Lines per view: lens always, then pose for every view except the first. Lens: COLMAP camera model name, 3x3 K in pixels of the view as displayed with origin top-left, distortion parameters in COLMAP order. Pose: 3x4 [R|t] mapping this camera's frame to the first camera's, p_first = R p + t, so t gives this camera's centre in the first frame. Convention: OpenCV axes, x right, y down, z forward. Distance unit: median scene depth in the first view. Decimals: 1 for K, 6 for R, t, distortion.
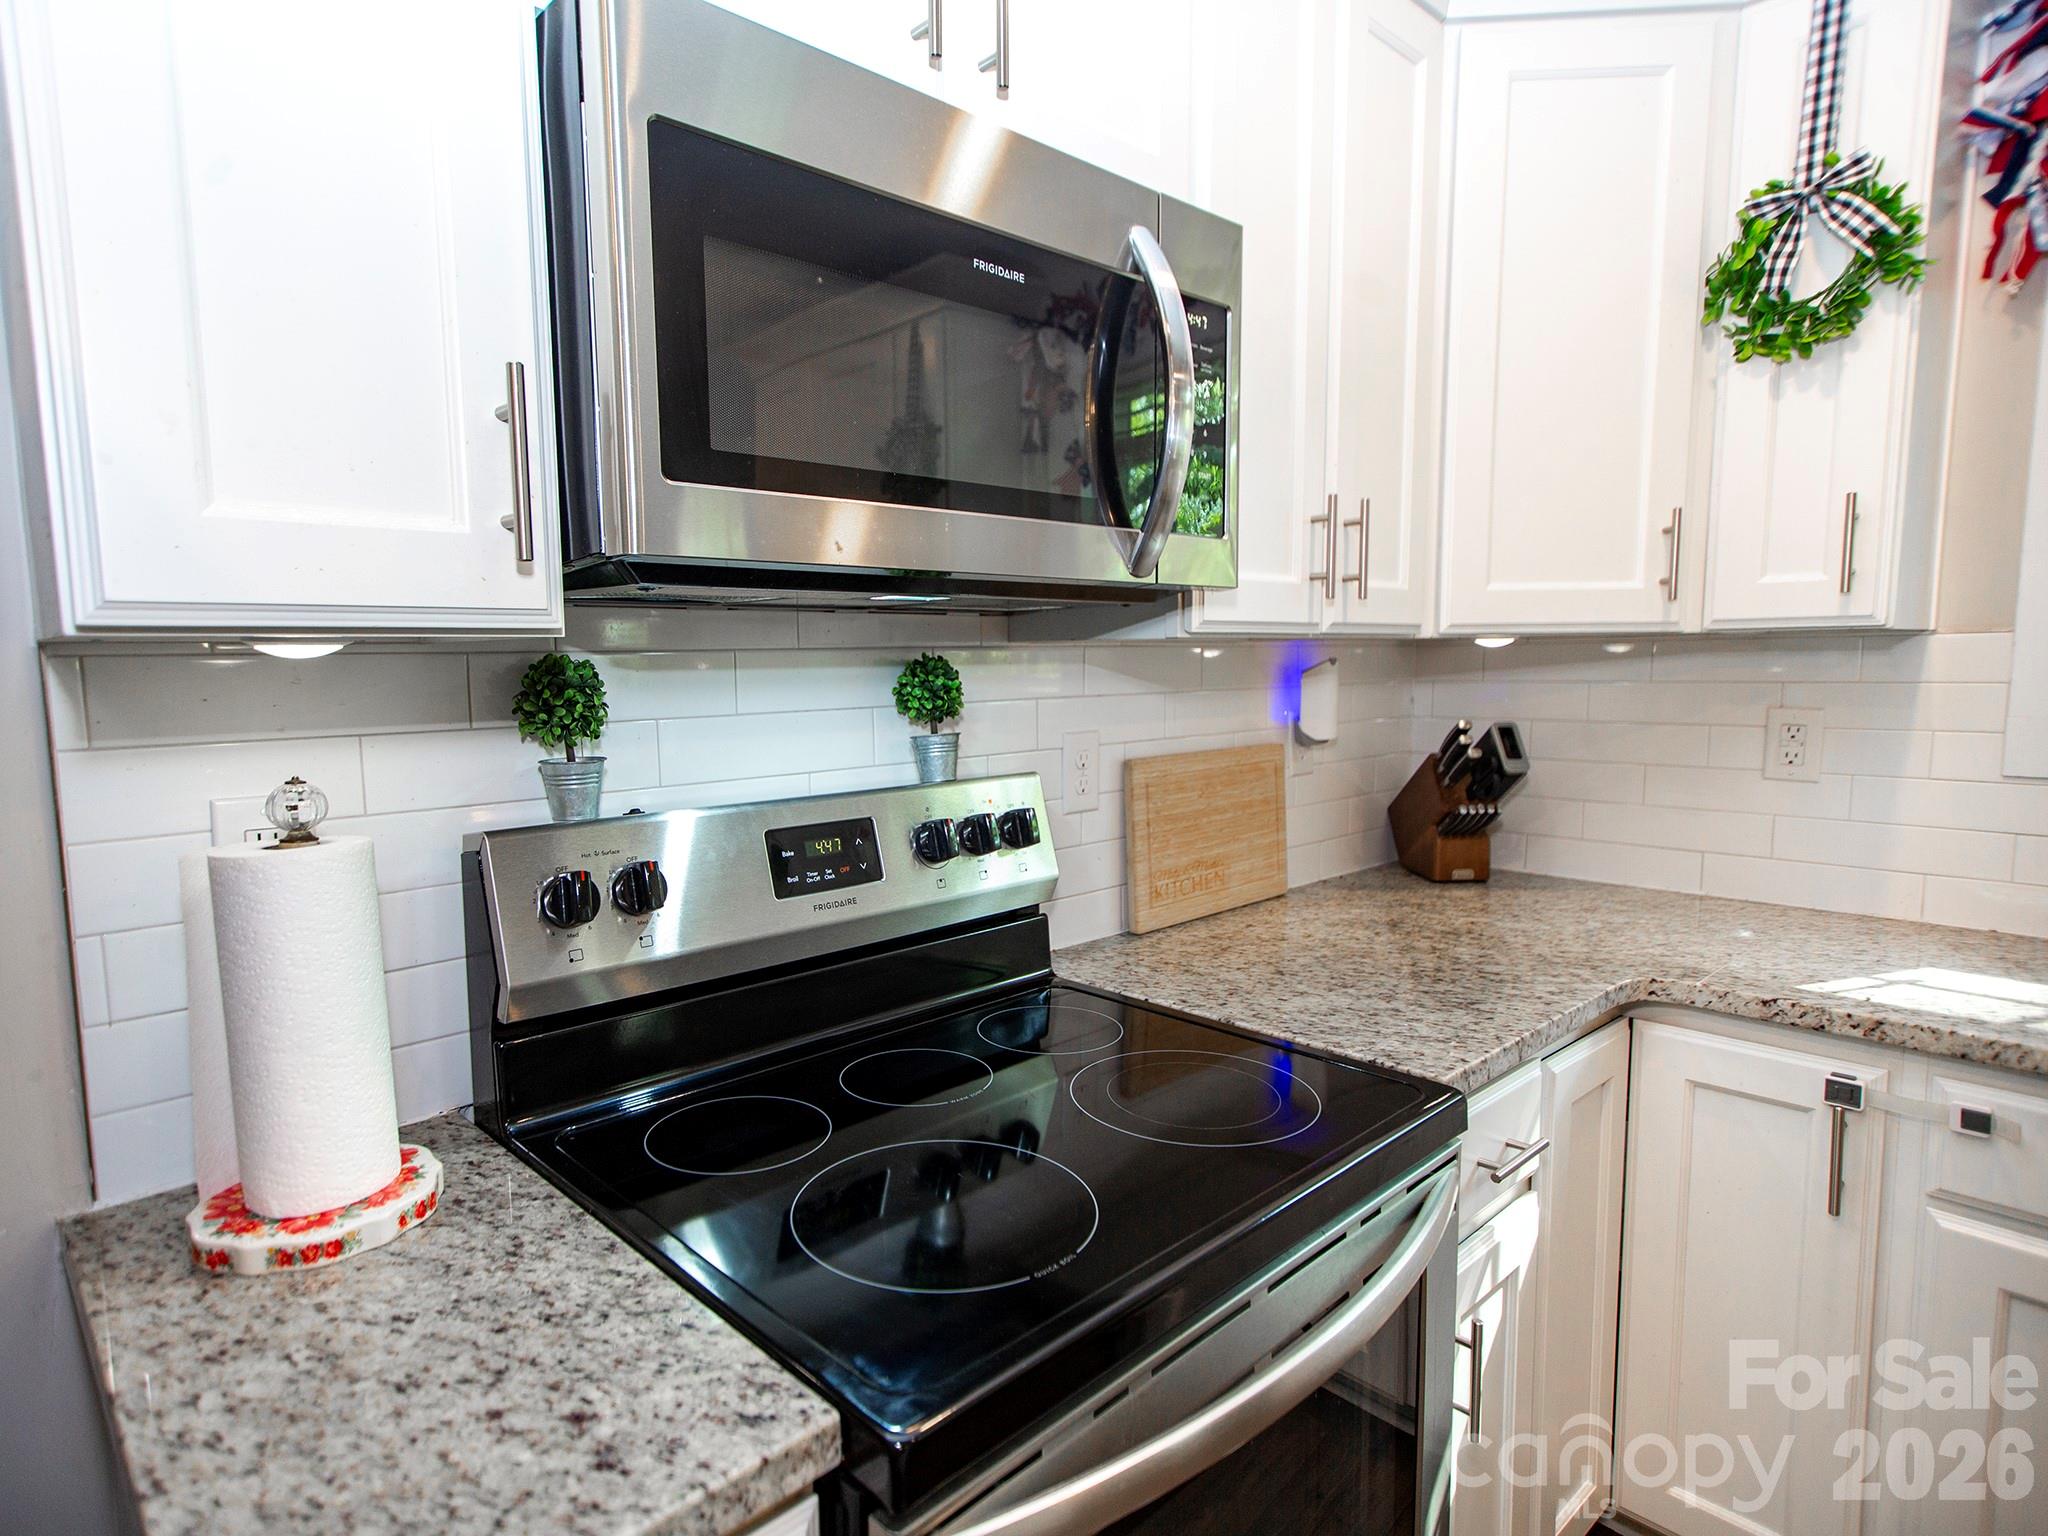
lens RADIAL K [[1162.6, 0, 1024.0], [0, 1162.6, 768.0], [0, 0, 1]] dist [0.001496, 0.020922]
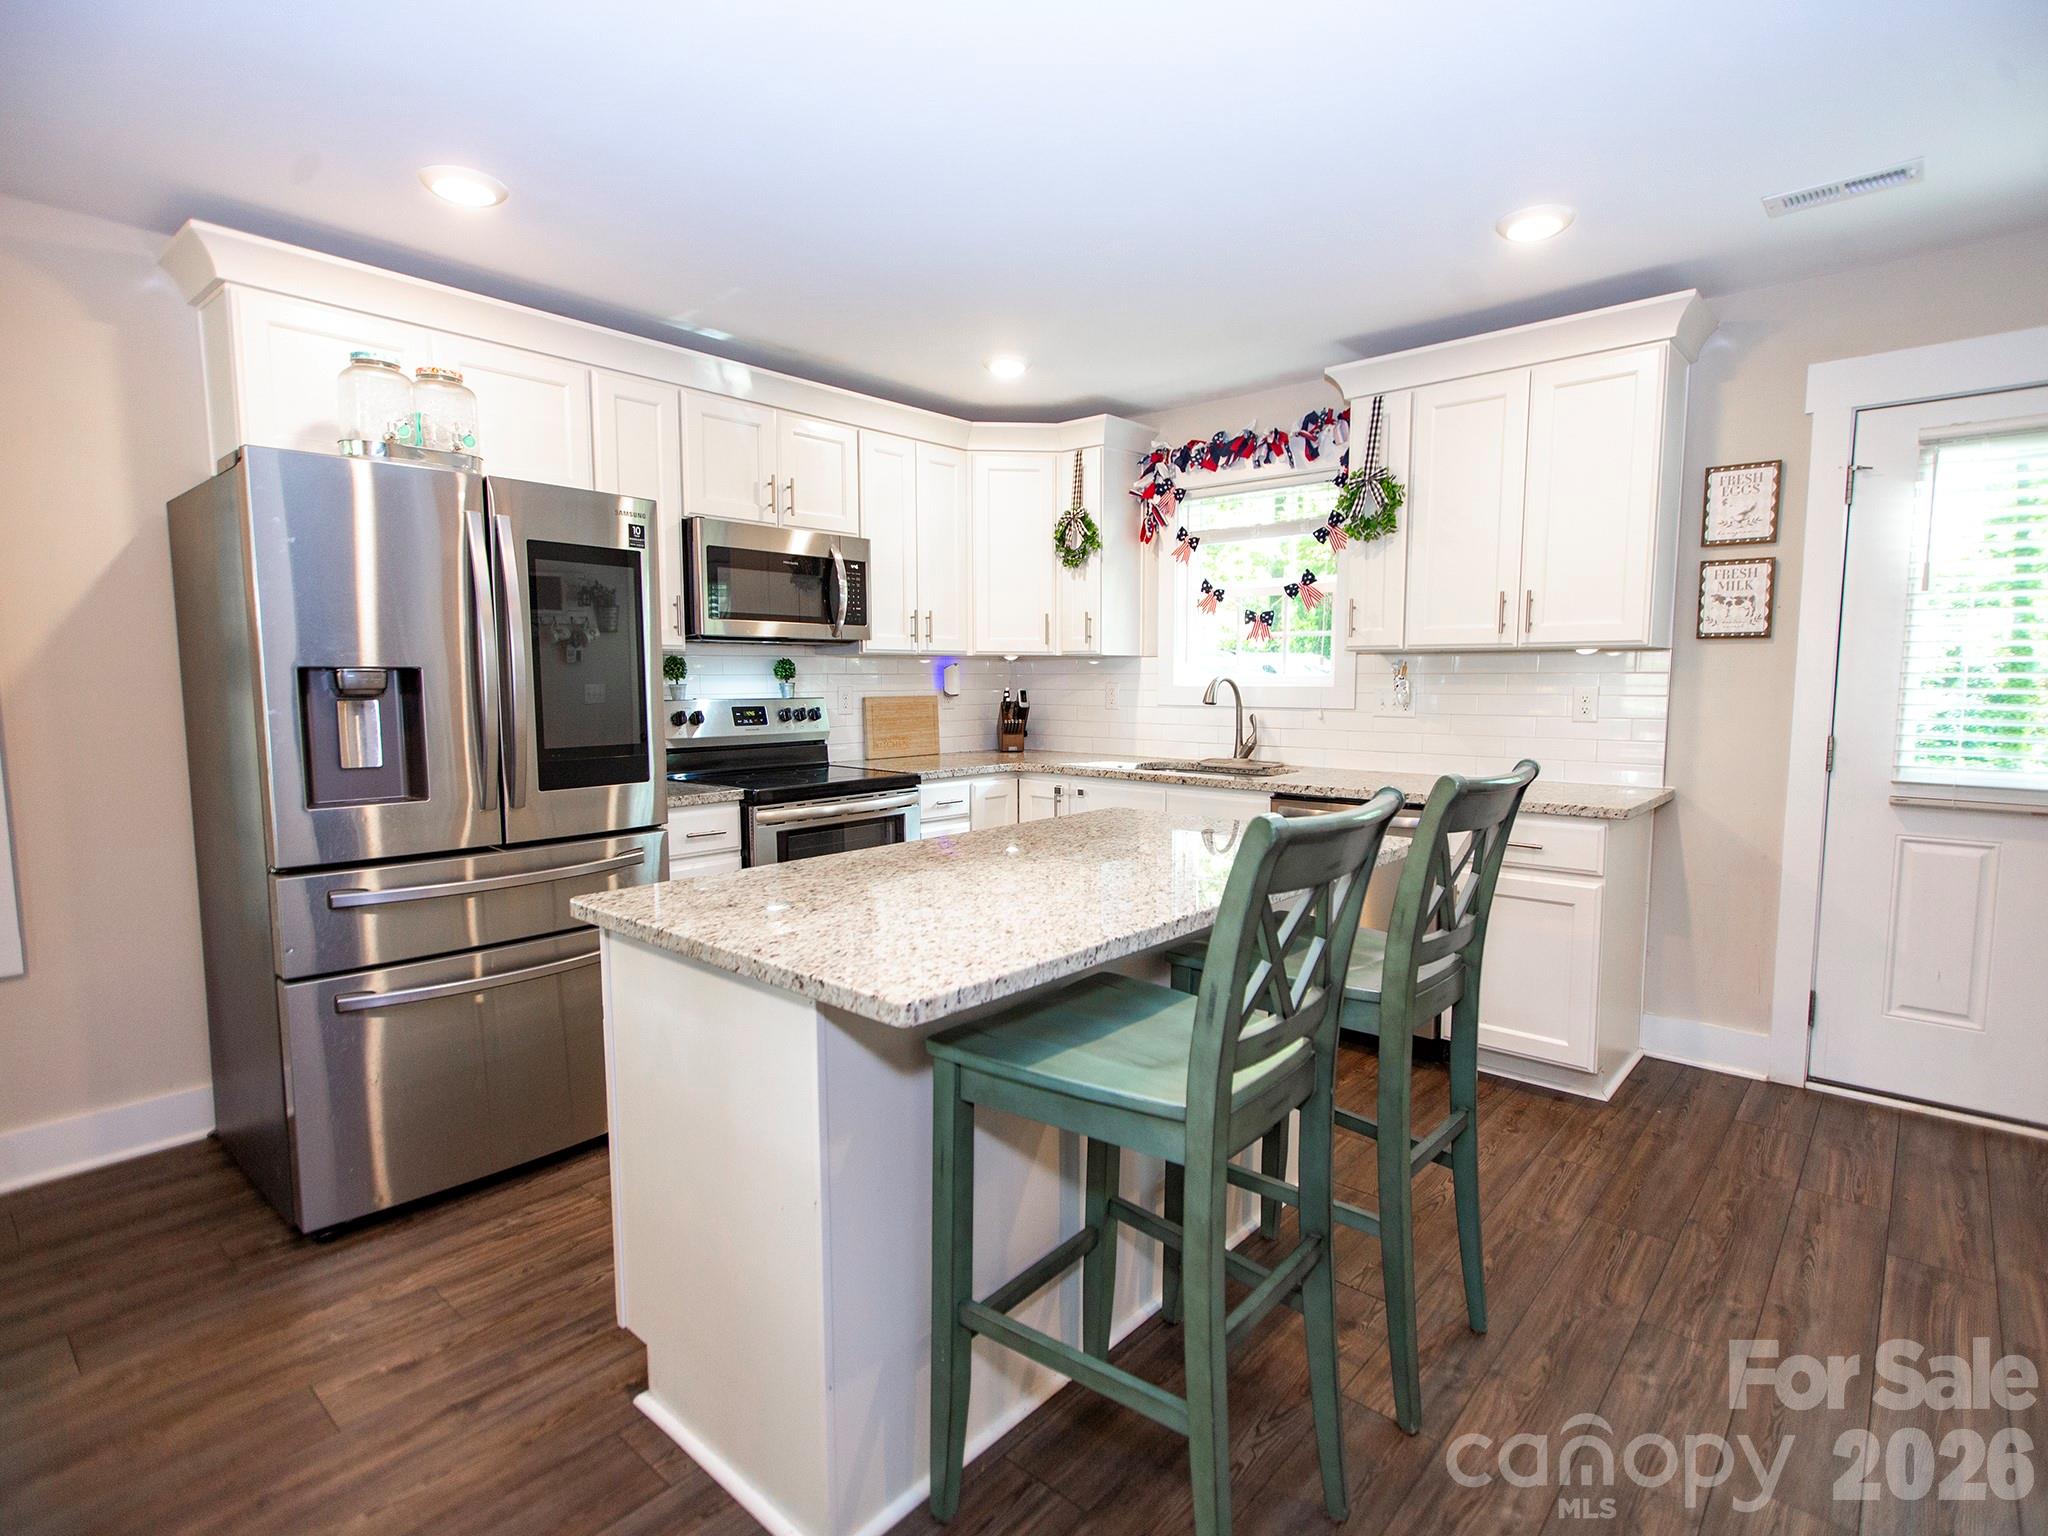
lens RADIAL K [[1059.3, 0, 1079.2], [0, 1059.3, 764.4], [0, 0, 1]] dist [0.019878, 0.000362]
pose [[0.996483, 0.004387, 0.083683, 0.457664], [-0.003079, 0.999871, -0.015755, 0.226439], [-0.083741, 0.015442, 0.996368, -1.877254]]
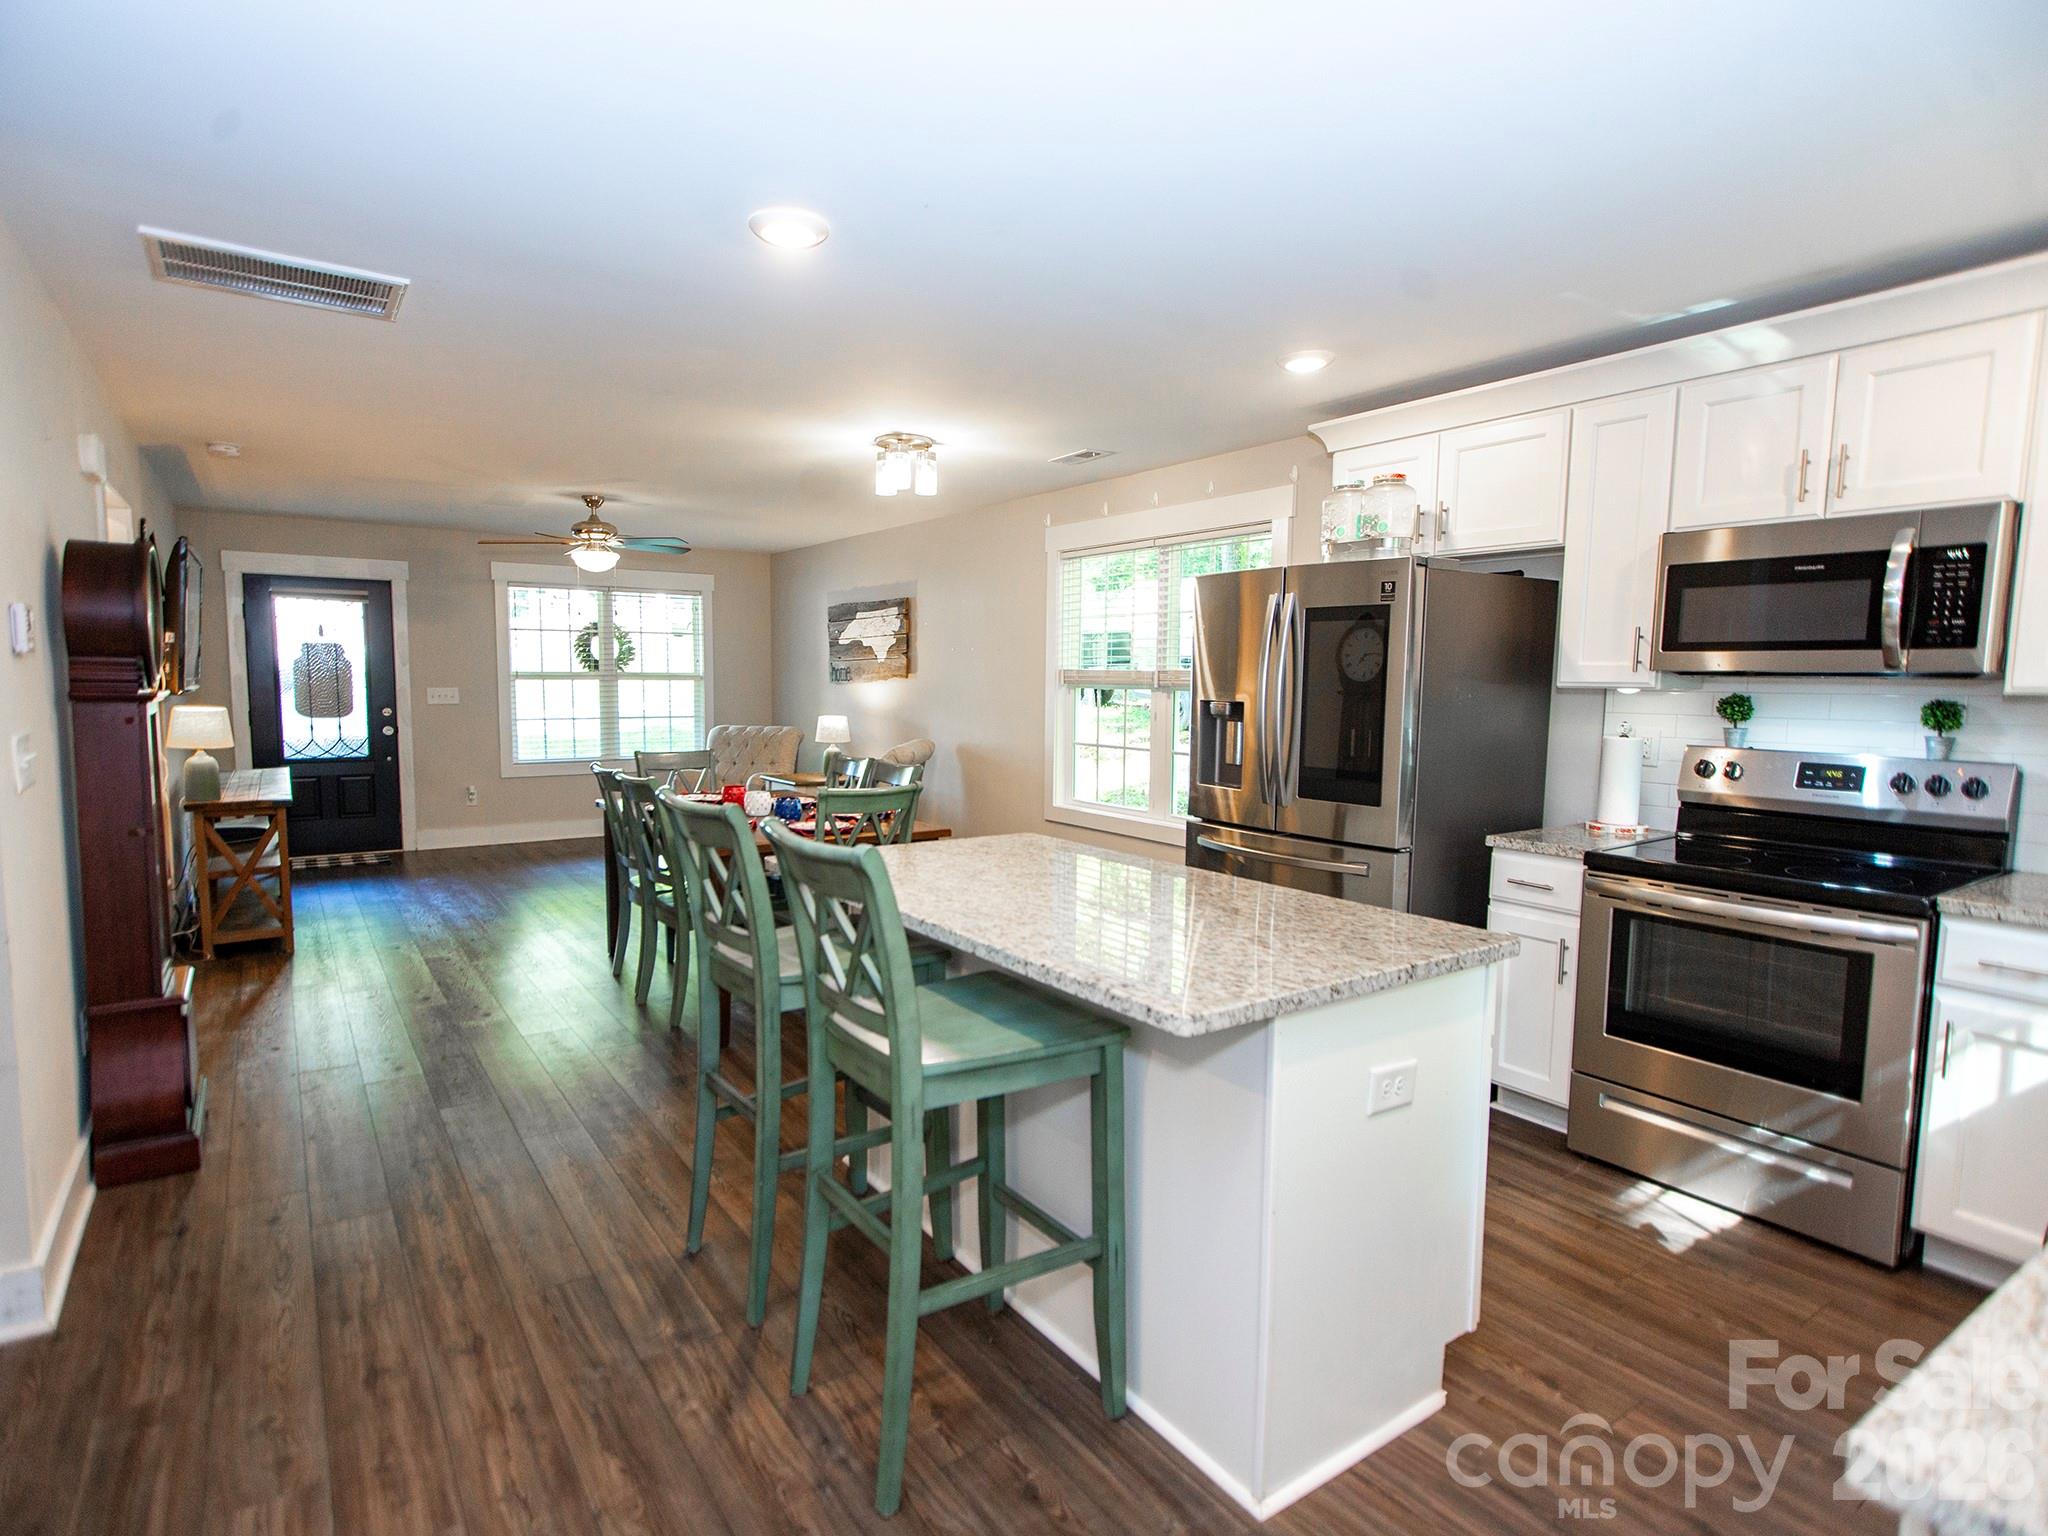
lens RADIAL K [[1046.8, 0, 962.6], [0, 1046.8, 815.1], [0, 0, 1]] dist [0.000858, 0.000194]
pose [[-0.190394, 0.136617, -0.972155, 2.072749], [-0.105966, 0.981624, 0.158700, -0.003720], [0.975972, 0.133231, -0.172418, -0.374117]]
